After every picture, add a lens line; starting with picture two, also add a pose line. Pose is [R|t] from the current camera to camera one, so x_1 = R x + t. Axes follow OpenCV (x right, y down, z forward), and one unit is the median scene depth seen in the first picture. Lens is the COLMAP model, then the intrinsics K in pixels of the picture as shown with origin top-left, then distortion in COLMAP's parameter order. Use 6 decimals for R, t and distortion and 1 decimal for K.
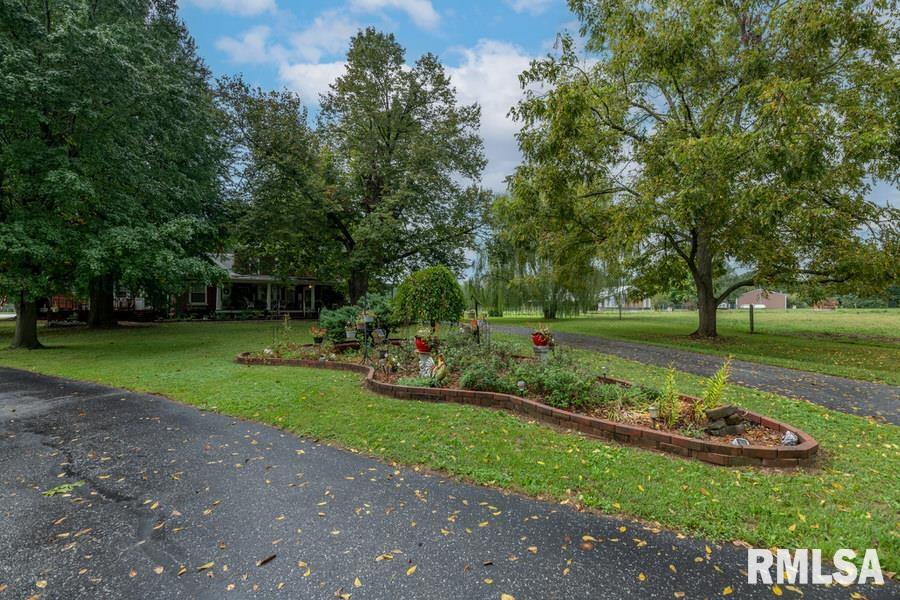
lens RADIAL K [[365.2, 0, 451.1], [0, 365.2, 300.0], [0, 0, 1]] dist [0.000663, -0.000102]
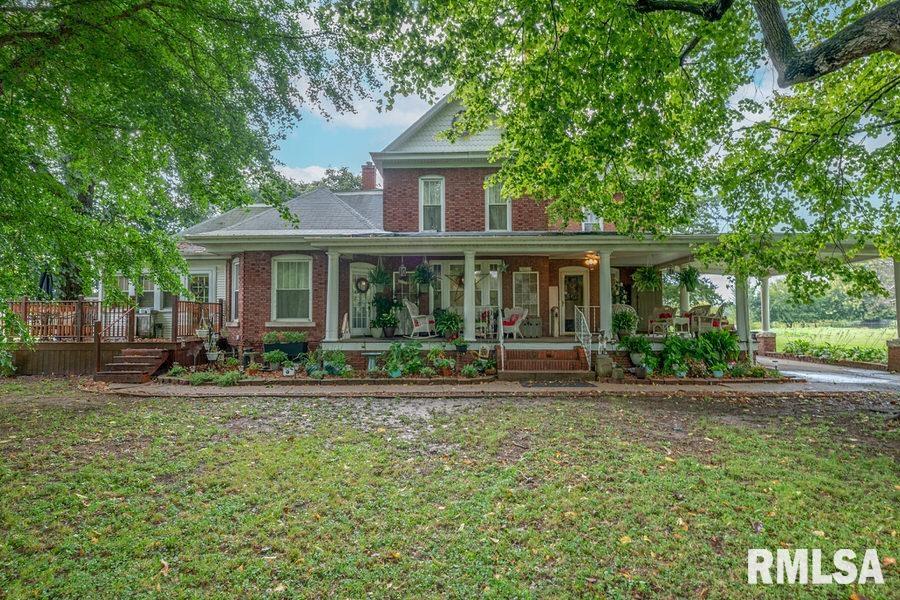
lens RADIAL K [[492.6, 0, 454.5], [0, 492.6, 300.9], [0, 0, 1]] dist [-0.000199, 0.001318]
pose [[0.883526, -0.011031, -0.468252, -0.311236], [0.009657, 0.999939, -0.005335, -0.004903], [0.468283, 0.000191, 0.883579, 0.614059]]
